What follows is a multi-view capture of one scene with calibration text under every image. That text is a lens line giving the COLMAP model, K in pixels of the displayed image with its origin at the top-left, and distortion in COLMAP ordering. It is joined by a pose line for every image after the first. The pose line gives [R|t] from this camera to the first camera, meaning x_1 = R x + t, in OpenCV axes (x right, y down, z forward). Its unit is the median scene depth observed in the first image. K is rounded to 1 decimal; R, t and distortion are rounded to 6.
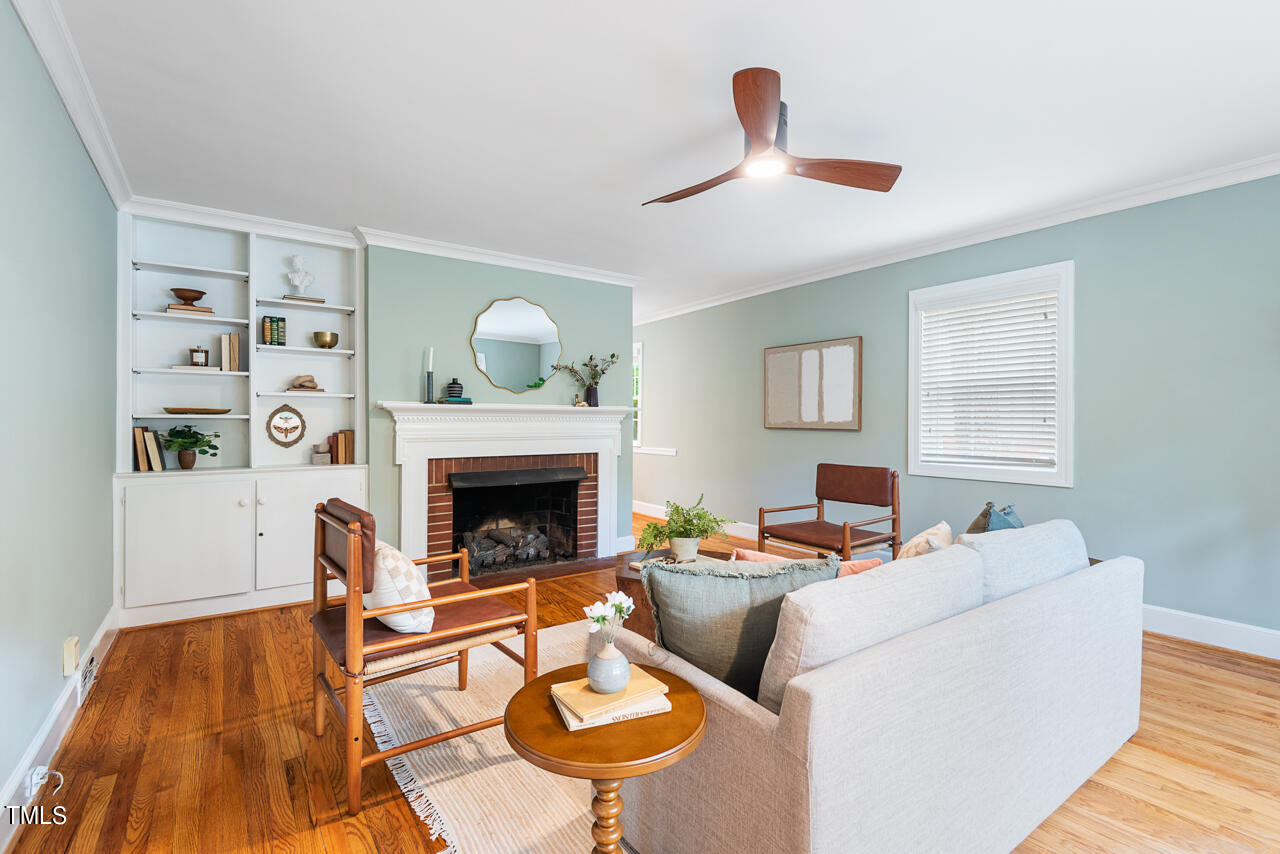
lens RADIAL K [[578.9, 0, 649.9], [0, 578.9, 429.0], [0, 0, 1]] dist [0.022920, -0.014402]
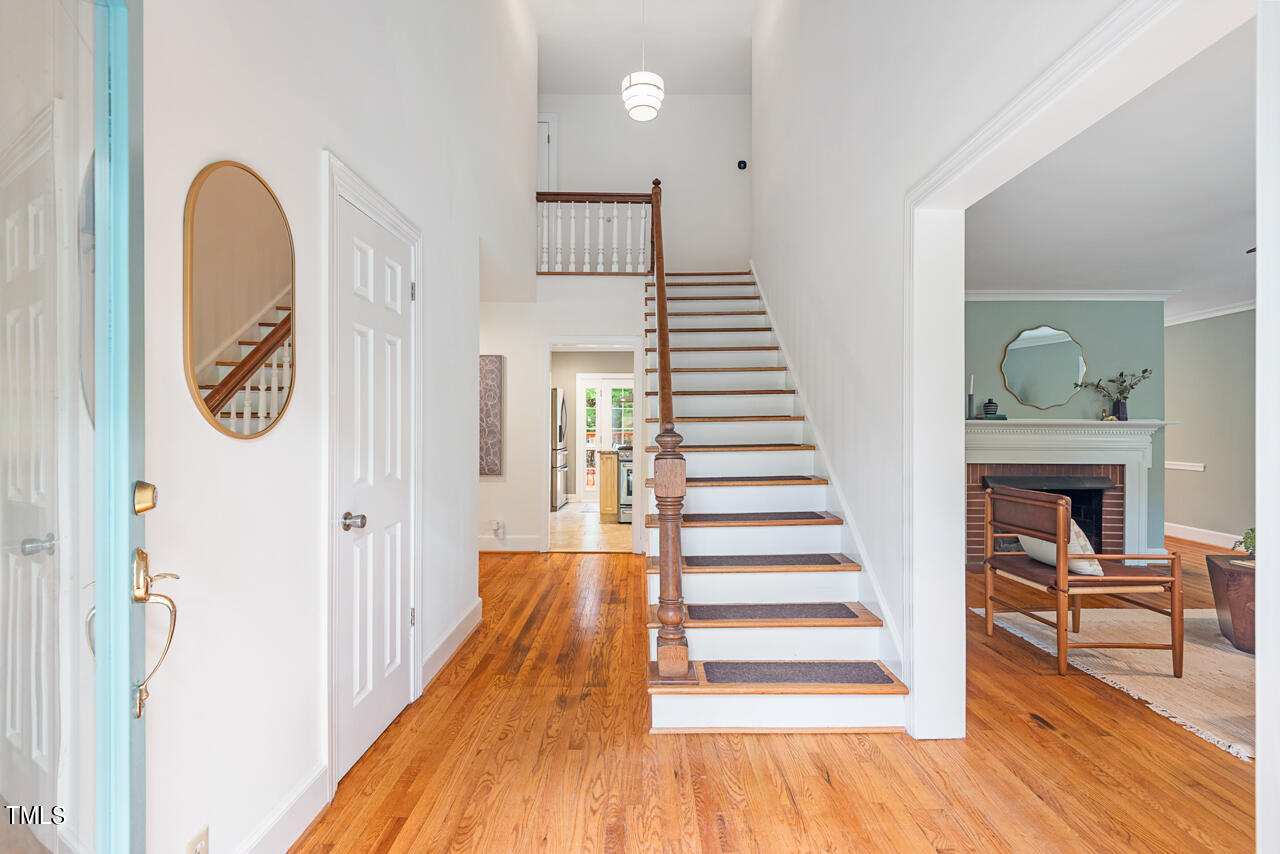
lens RADIAL K [[578.9, 0, 645.7], [0, 578.9, 425.2], [0, 0, 1]] dist [0.022920, -0.014402]
pose [[0.807386, 0.001149, -0.590022, -0.186768], [-0.011307, 0.999845, -0.013525, -0.005986], [0.589915, 0.017591, 0.807274, -0.404818]]
